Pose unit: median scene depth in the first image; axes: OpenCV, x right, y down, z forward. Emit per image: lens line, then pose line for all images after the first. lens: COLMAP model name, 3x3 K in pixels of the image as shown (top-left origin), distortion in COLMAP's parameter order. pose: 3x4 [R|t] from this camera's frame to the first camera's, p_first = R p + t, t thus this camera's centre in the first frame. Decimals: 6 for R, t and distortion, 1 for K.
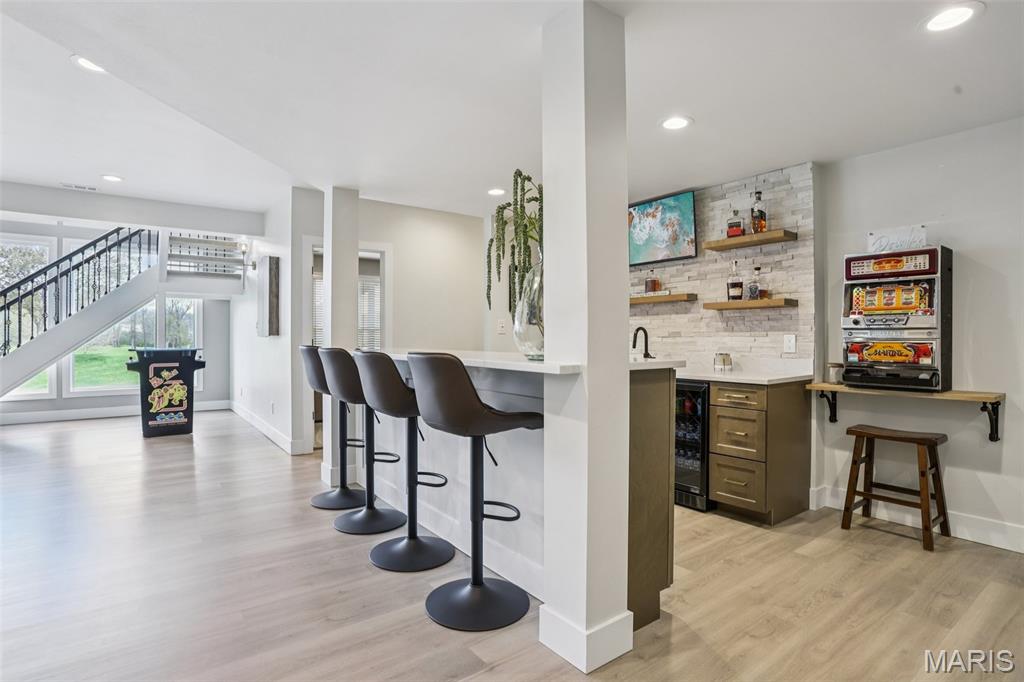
lens RADIAL K [[517.9, 0, 506.3], [0, 517.9, 341.3], [0, 0, 1]] dist [-0.049258, 0.013380]
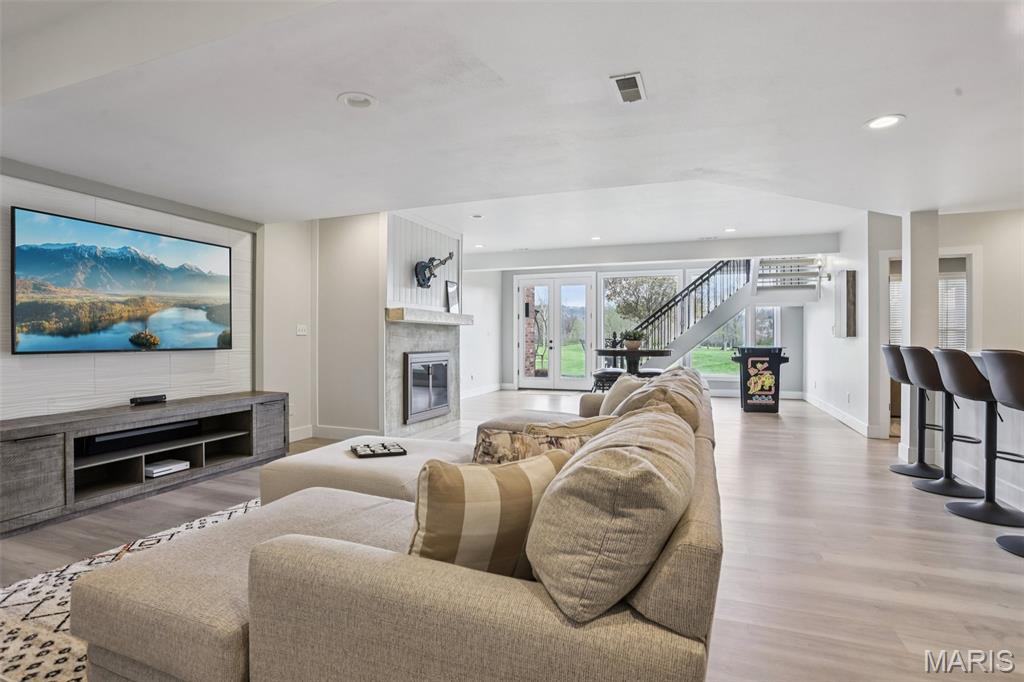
lens RADIAL K [[517.9, 0, 494.8], [0, 517.9, 342.7], [0, 0, 1]] dist [-0.049258, 0.013380]
pose [[0.536428, 0.003331, -0.843940, 0.098942], [-0.000993, 0.999994, 0.003315, -0.000194], [0.843946, -0.000940, 0.536428, -0.336803]]
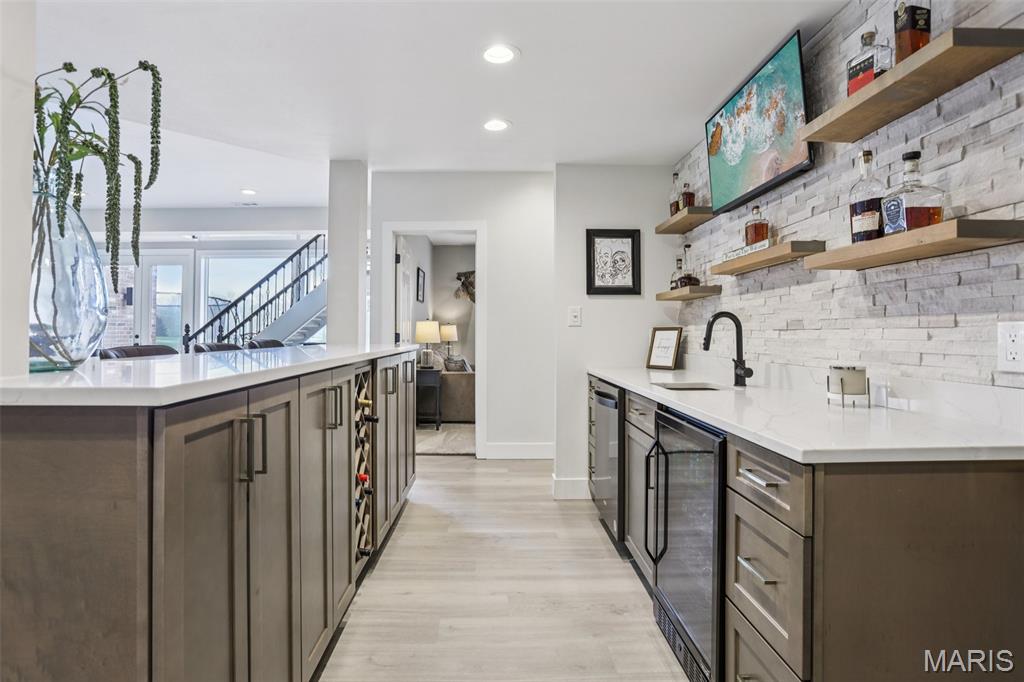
lens RADIAL K [[517.9, 0, 503.4], [0, 517.9, 331.2], [0, 0, 1]] dist [-0.049258, 0.013380]
pose [[0.825048, -0.004376, -0.565046, 0.295254], [0.000407, 0.999974, -0.007150, -0.002455], [0.565063, 0.005670, 0.825028, 0.330189]]
